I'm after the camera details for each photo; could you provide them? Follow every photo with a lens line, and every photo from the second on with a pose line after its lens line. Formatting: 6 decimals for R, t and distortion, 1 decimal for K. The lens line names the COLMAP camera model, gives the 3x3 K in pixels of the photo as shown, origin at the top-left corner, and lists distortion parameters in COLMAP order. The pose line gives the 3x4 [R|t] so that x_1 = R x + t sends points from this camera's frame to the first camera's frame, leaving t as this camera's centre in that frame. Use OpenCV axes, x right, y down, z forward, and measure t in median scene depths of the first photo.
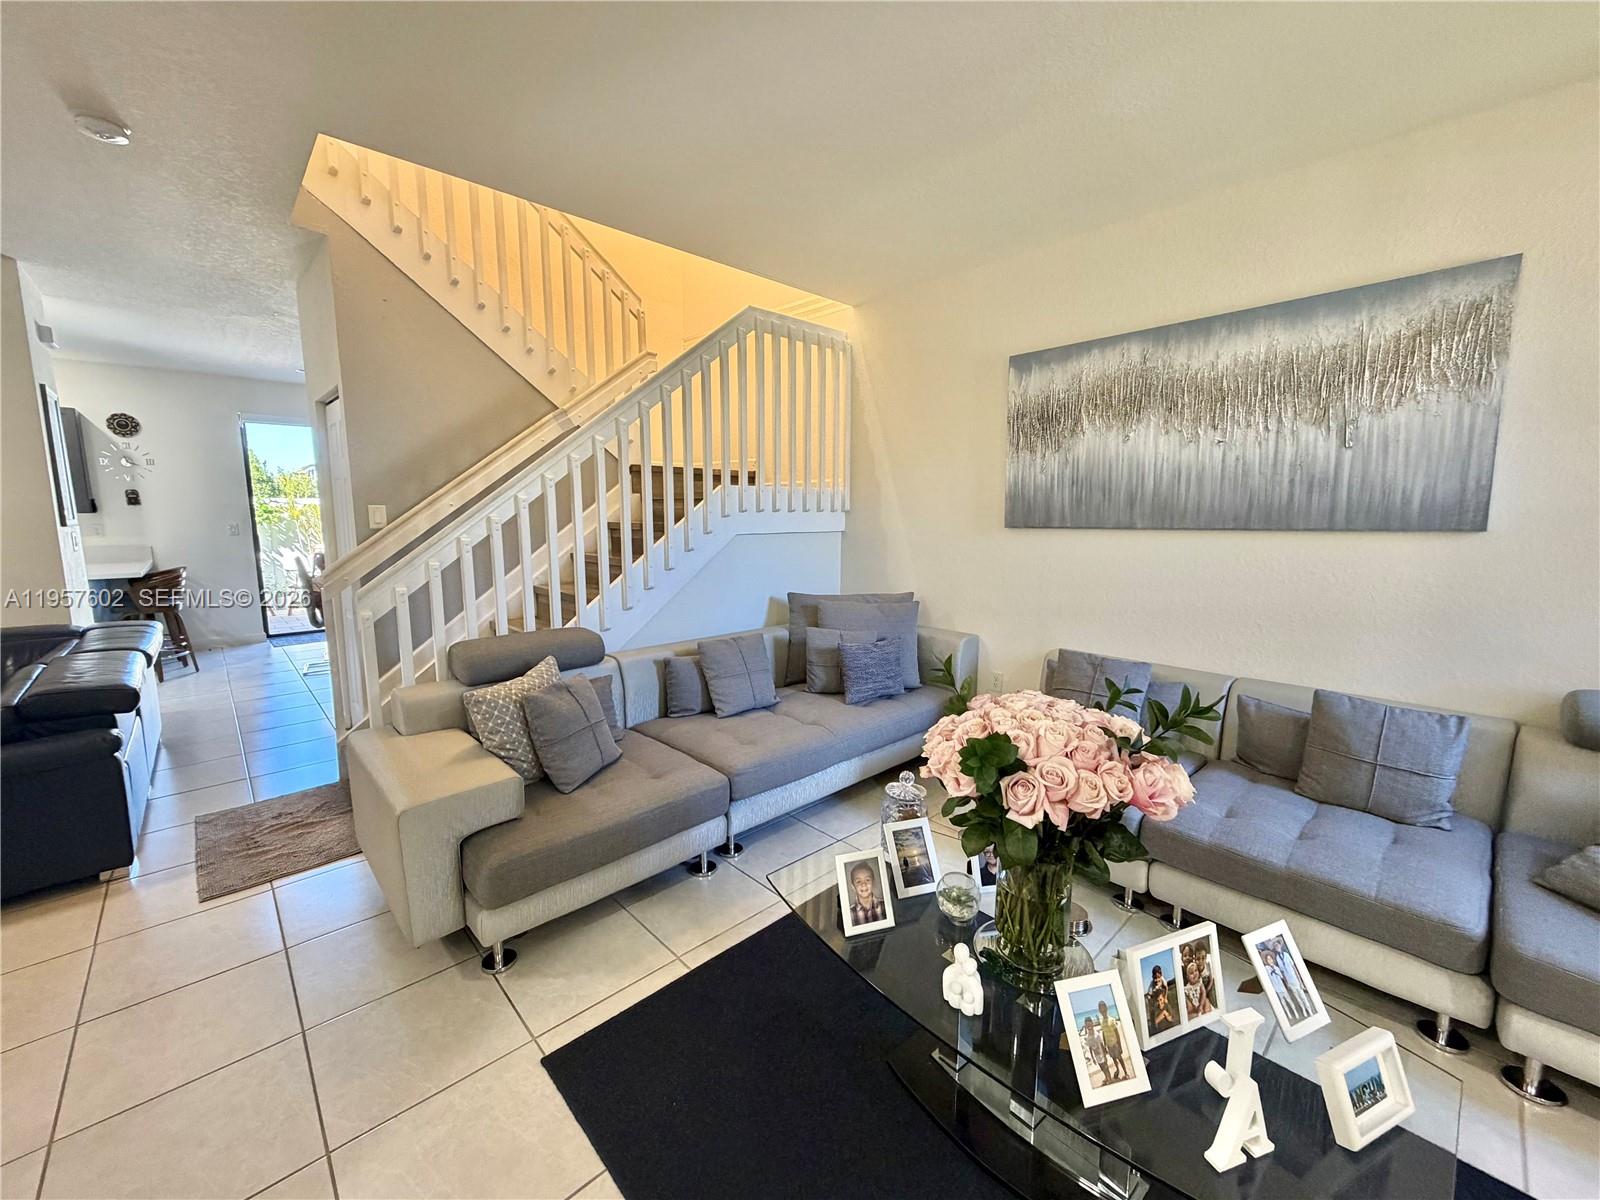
lens RADIAL K [[636.1, 0, 799.9], [0, 636.1, 597.1], [0, 0, 1]] dist [-0.001889, 0.000621]
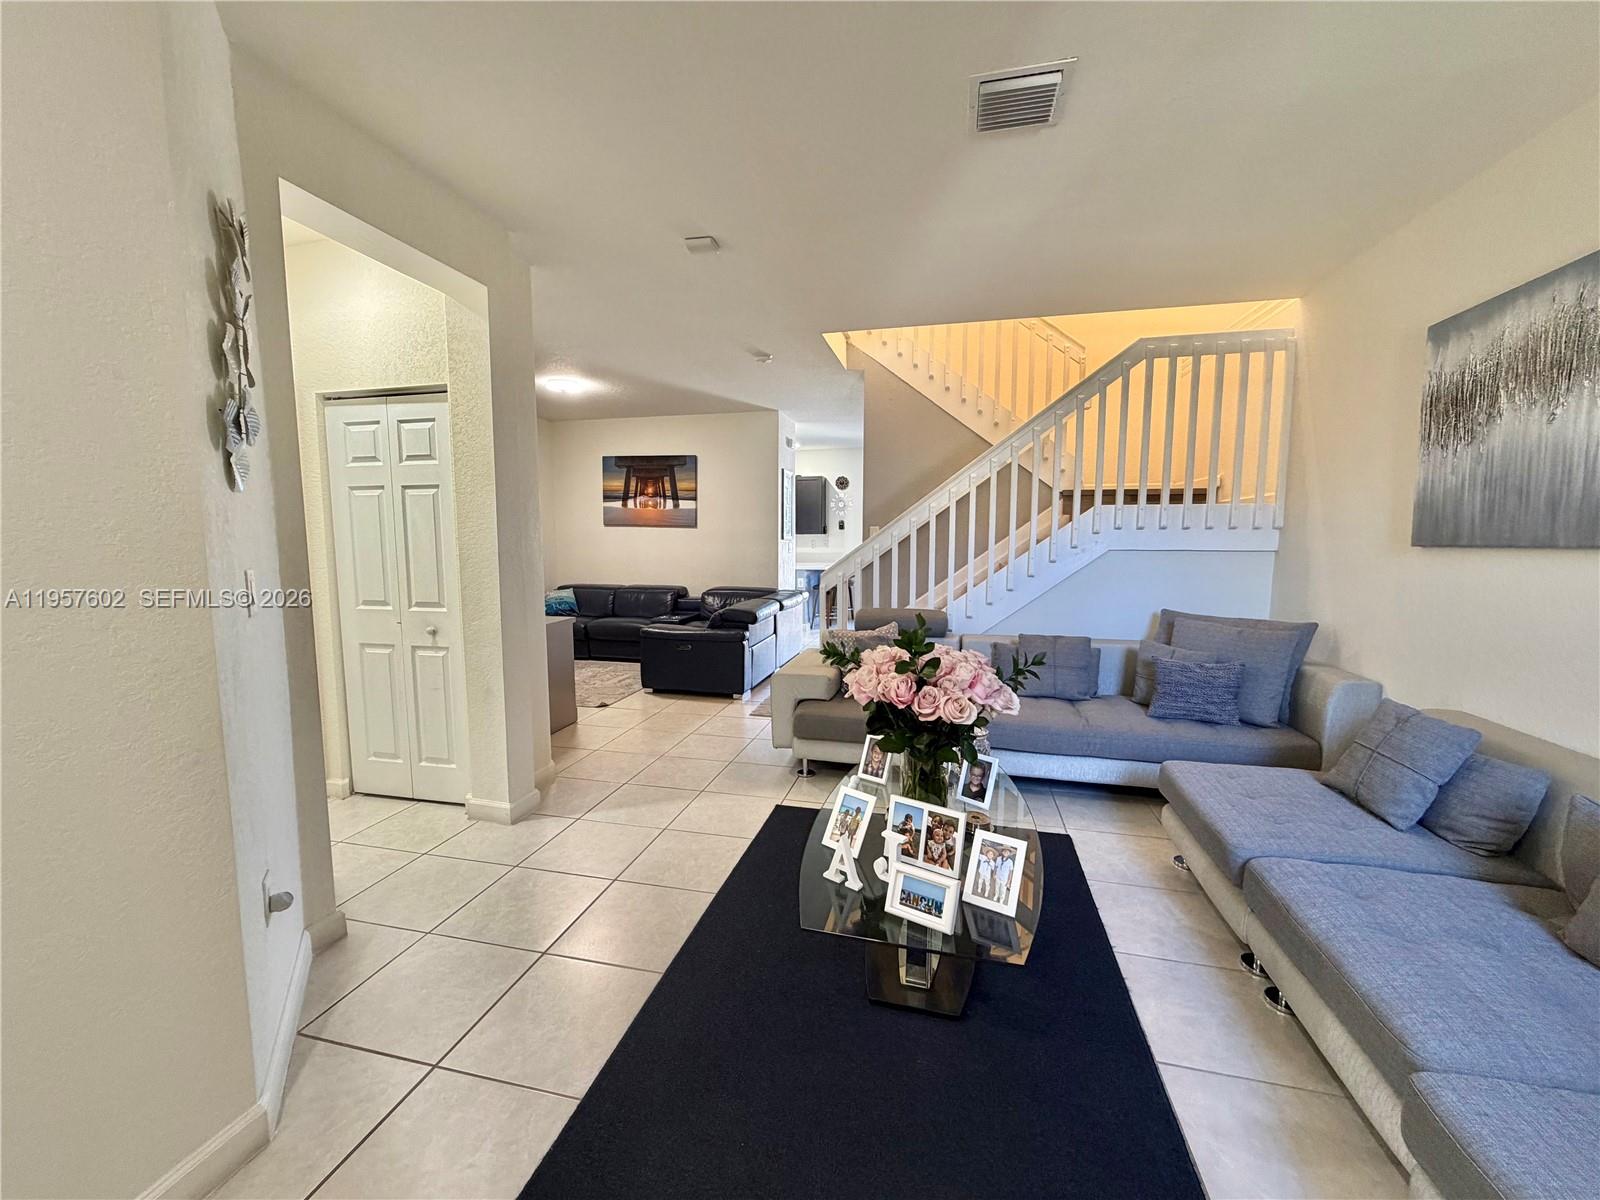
lens RADIAL K [[636.1, 0, 801.6], [0, 636.1, 601.9], [0, 0, 1]] dist [-0.001889, 0.000621]
pose [[0.550923, 0.084892, -0.830227, 0.593594], [-0.108346, 0.993669, 0.029708, 0.016438], [0.827494, 0.073584, 0.556632, -0.043404]]
